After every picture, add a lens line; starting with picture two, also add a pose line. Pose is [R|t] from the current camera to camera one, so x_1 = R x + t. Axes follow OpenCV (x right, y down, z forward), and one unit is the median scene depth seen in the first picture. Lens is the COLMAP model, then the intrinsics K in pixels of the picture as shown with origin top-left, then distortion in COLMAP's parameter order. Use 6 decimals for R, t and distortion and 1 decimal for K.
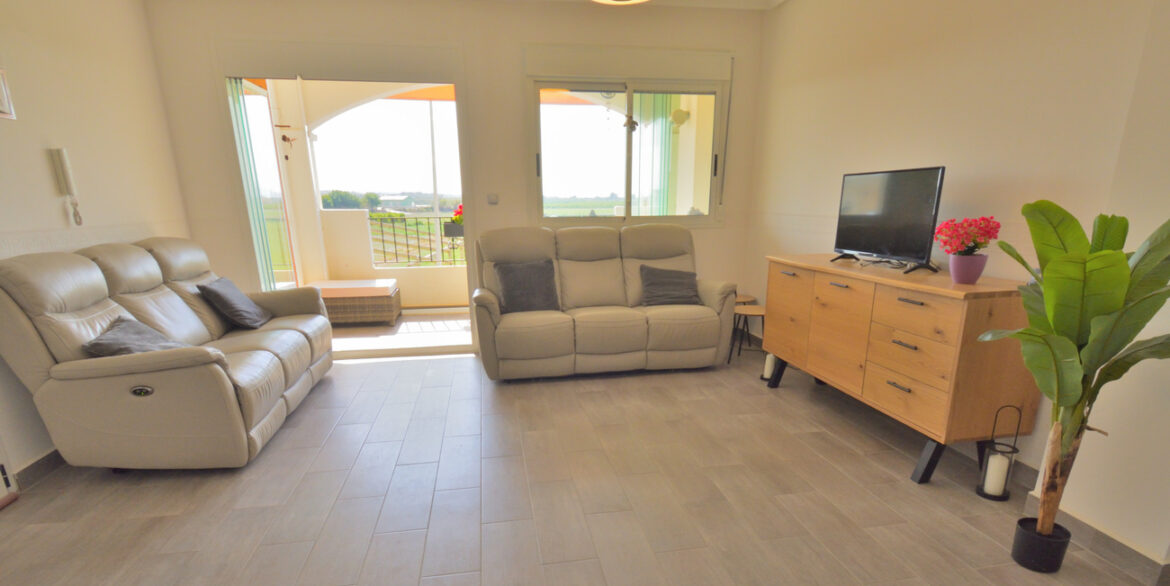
lens RADIAL K [[569.1, 0, 586.4], [0, 569.1, 373.7], [0, 0, 1]] dist [0.001164, -0.004360]
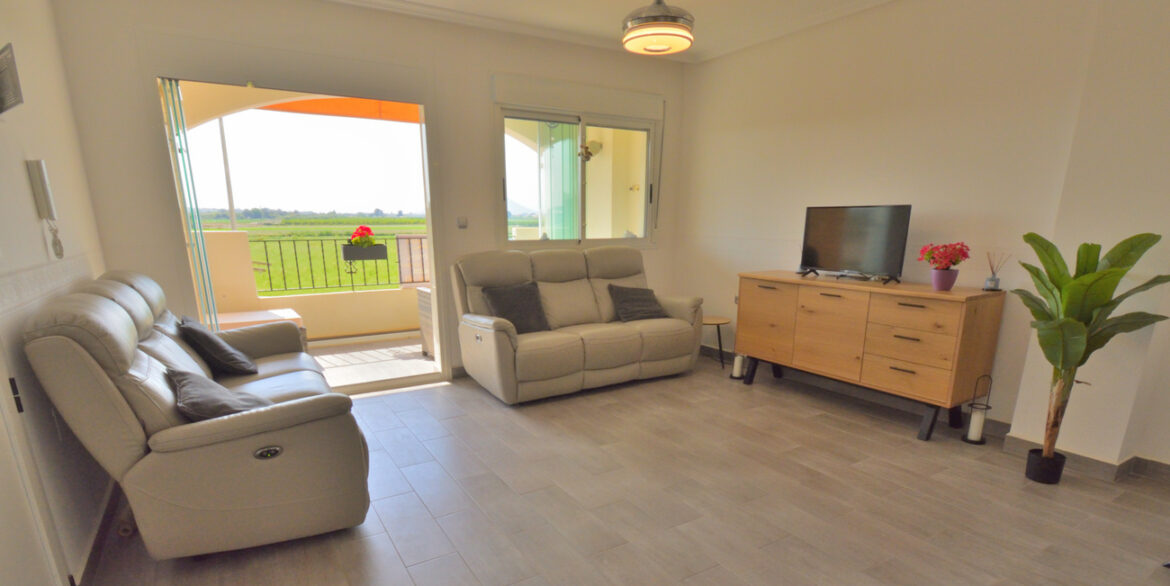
lens RADIAL K [[569.1, 0, 585.2], [0, 569.1, 369.8], [0, 0, 1]] dist [0.001164, -0.004360]
pose [[0.928701, -0.087225, 0.360425, -0.399237], [0.099848, 0.994866, -0.016514, -0.019221], [-0.357134, 0.051324, 0.932642, 0.023323]]
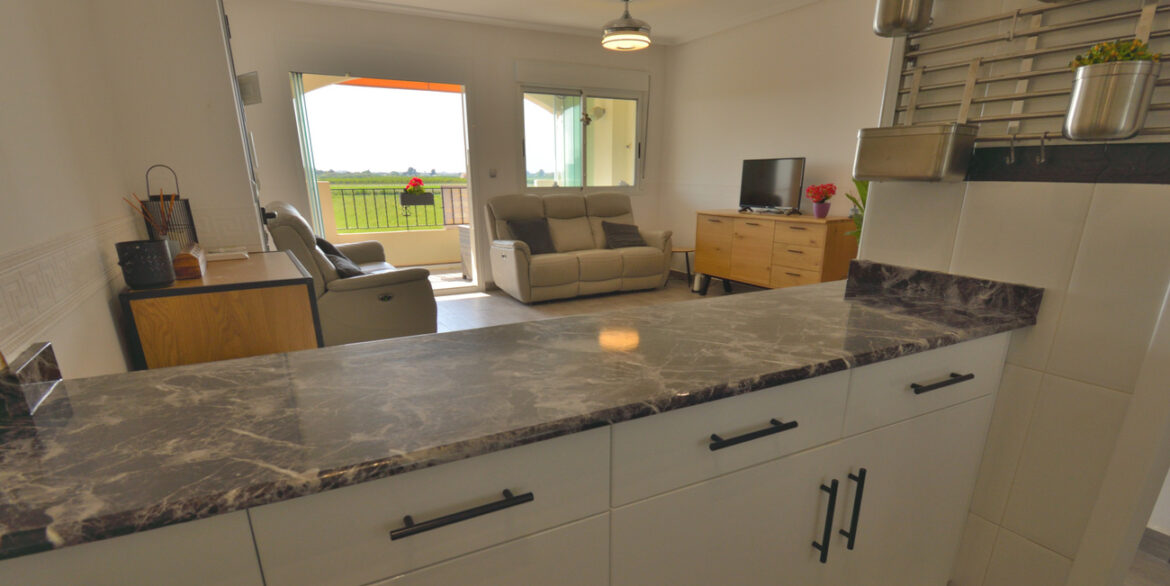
lens RADIAL K [[569.1, 0, 587.2], [0, 569.1, 369.5], [0, 0, 1]] dist [0.001164, -0.004360]
pose [[0.947304, -0.096794, 0.305363, -0.471807], [0.087350, 0.995184, 0.044475, 0.128808], [-0.308197, -0.015458, 0.951197, -0.399121]]
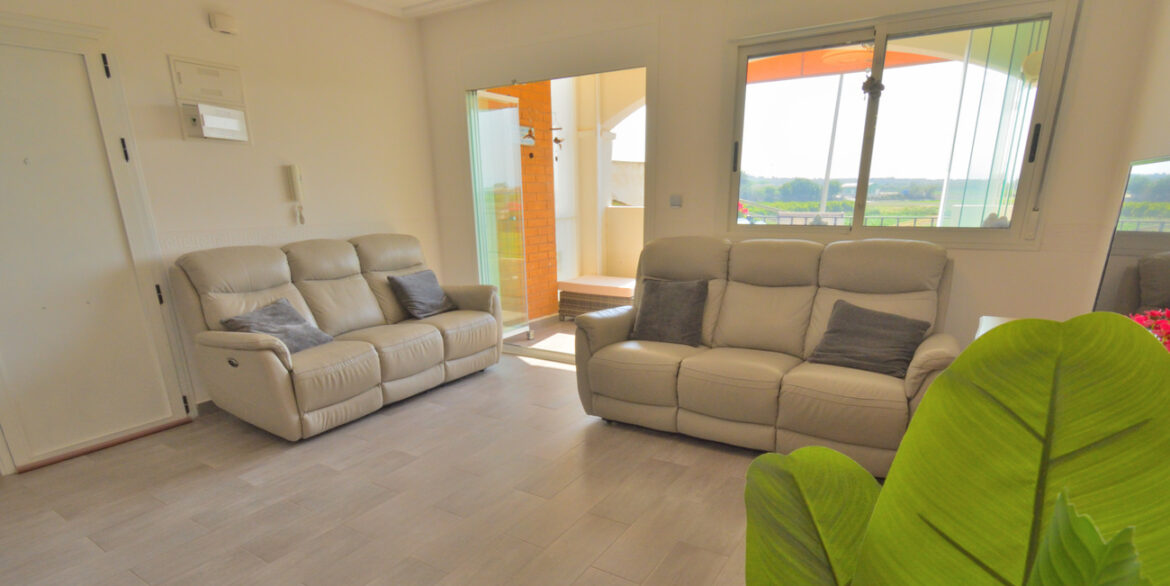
lens RADIAL K [[569.1, 0, 591.9], [0, 569.1, 370.7], [0, 0, 1]] dist [0.001164, -0.004360]
pose [[0.743022, 0.196576, -0.639747, 0.376513], [-0.186846, 0.978813, 0.083752, -0.127840], [0.642656, 0.057305, 0.764009, 0.347326]]
